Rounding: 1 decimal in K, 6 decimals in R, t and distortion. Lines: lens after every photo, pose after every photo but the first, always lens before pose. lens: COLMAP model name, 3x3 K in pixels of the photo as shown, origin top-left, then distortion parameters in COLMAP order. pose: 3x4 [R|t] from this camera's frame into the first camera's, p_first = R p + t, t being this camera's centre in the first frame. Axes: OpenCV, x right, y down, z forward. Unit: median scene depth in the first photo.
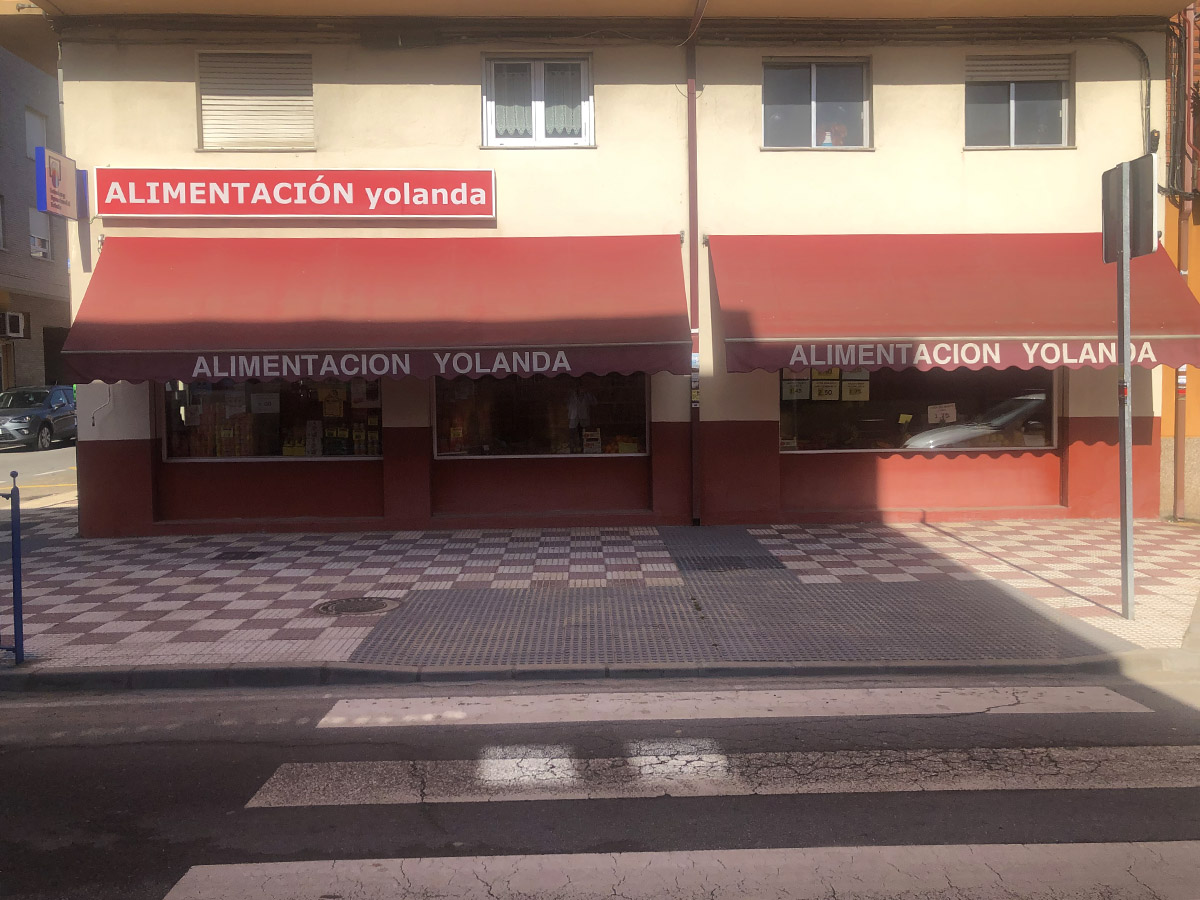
lens RADIAL K [[976.0, 0, 600.0], [0, 976.0, 450.0], [0, 0, 1]] dist [0.061541, -0.107789]
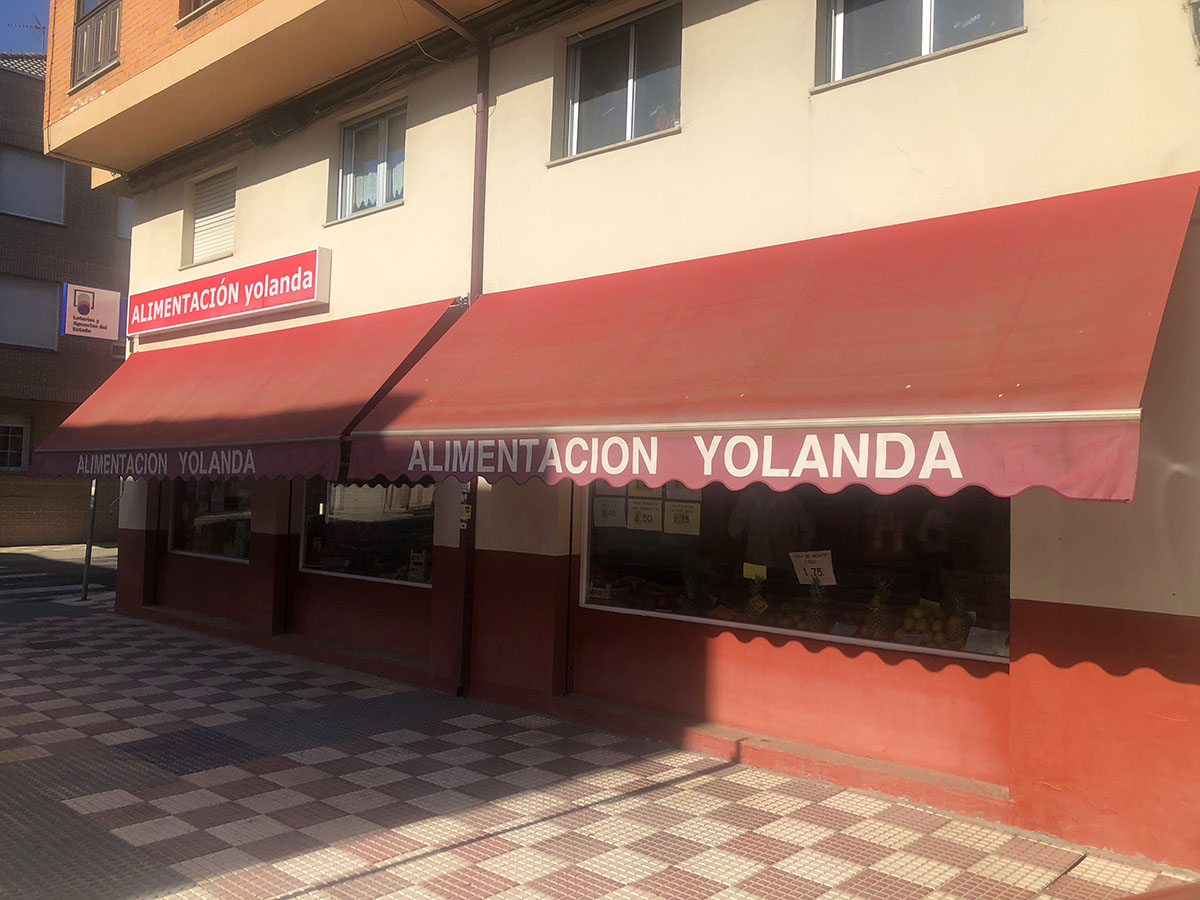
lens RADIAL K [[976.0, 0, 600.0], [0, 976.0, 450.0], [0, 0, 1]] dist [0.061541, -0.107789]
pose [[0.718472, 0.000589, -0.695555, 0.744318], [-0.078580, 0.993666, -0.080327, -0.056817], [0.691102, 0.112370, 0.713968, 0.604141]]
